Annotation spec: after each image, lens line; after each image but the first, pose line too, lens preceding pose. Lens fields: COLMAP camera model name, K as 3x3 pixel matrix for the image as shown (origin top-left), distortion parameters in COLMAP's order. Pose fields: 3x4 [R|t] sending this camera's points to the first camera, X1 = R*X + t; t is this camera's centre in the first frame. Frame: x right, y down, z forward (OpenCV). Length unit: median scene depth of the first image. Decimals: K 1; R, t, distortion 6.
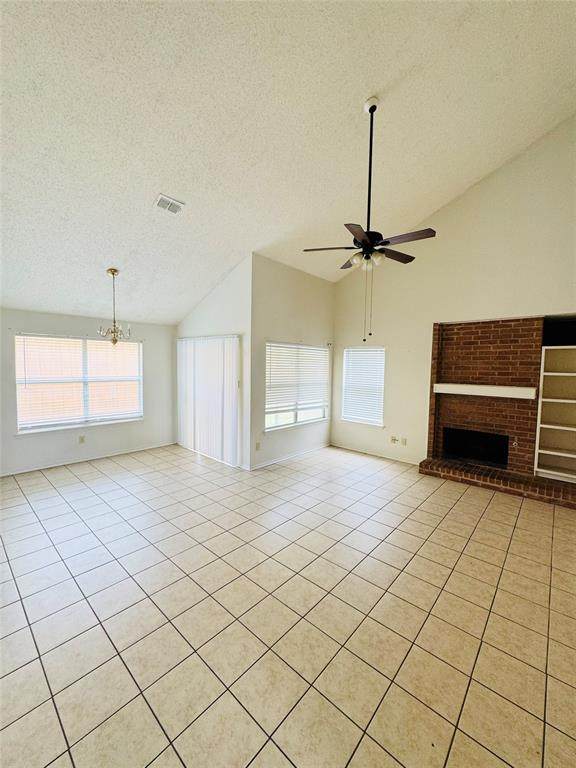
lens RADIAL K [[307.2, 0, 287.8], [0, 307.2, 384.5], [0, 0, 1]] dist [-0.003457, -0.000023]
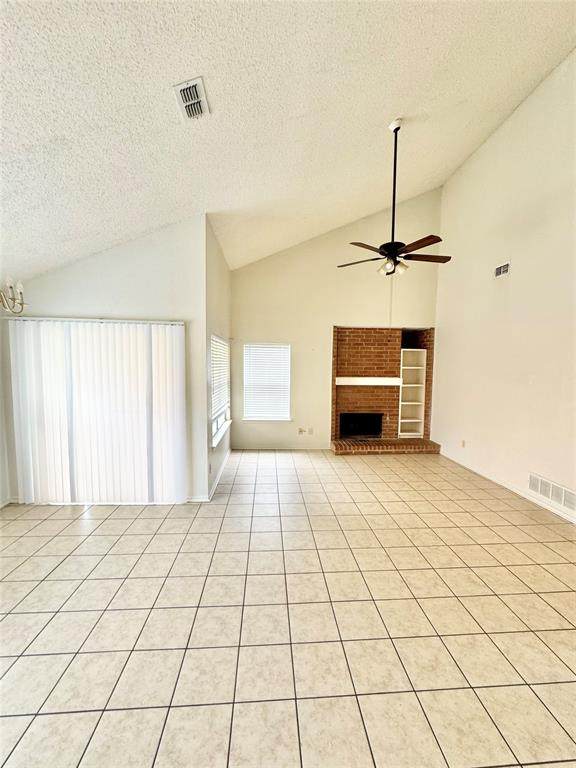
lens RADIAL K [[307.2, 0, 288.3], [0, 307.2, 383.4], [0, 0, 1]] dist [-0.003457, -0.000023]
pose [[0.699789, -0.056938, 0.712077, -0.529568], [0.044482, 0.998357, 0.036114, -0.033543], [-0.712963, 0.006403, 0.701172, 0.326848]]
